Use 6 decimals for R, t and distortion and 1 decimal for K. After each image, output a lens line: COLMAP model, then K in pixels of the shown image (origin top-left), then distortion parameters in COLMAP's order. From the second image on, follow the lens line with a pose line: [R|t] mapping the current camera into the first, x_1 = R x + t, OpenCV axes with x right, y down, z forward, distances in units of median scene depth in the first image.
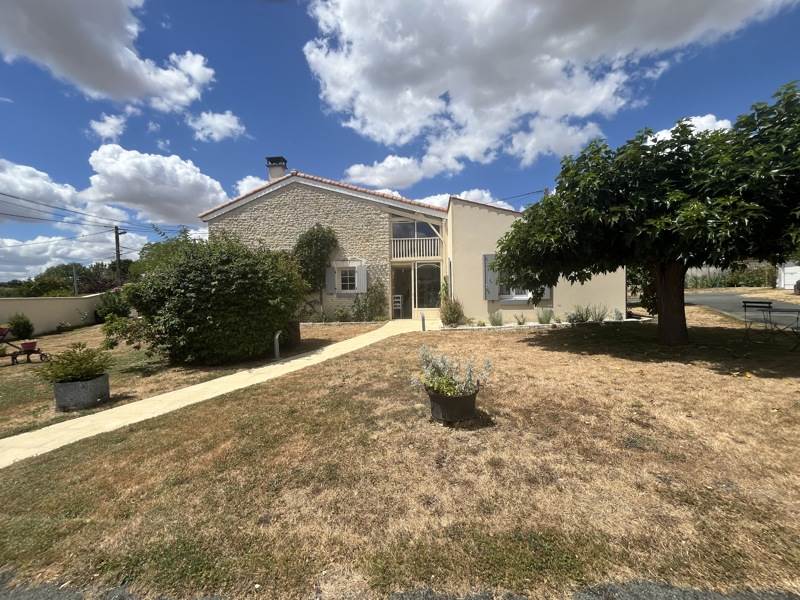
lens RADIAL K [[321.6, 0, 402.1], [0, 321.6, 299.6], [0, 0, 1]] dist [-0.000186, 0.000054]
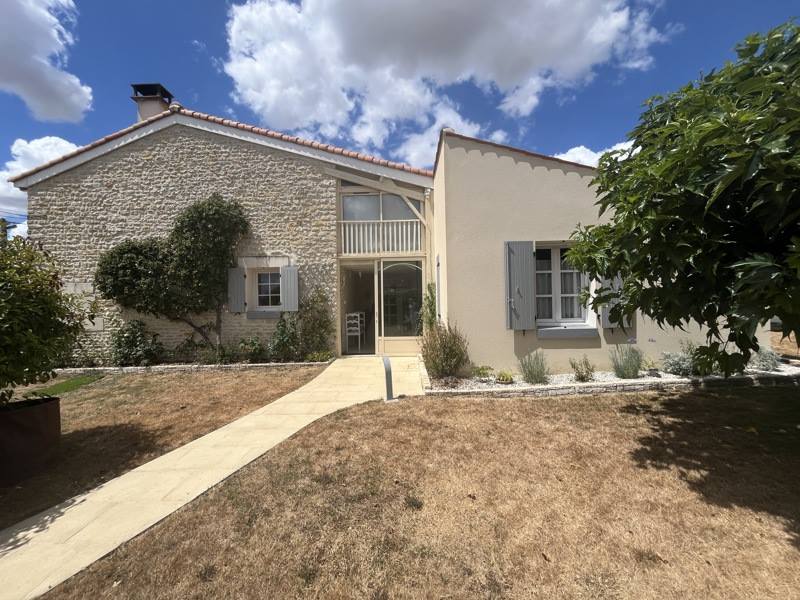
lens RADIAL K [[321.6, 0, 399.3], [0, 321.6, 300.0], [0, 0, 1]] dist [-0.000186, 0.000054]
pose [[0.998238, 0.001177, 0.059325, 0.040940], [0.000313, 0.999685, -0.025097, -0.026997], [-0.059336, 0.025072, 0.997923, 0.399422]]
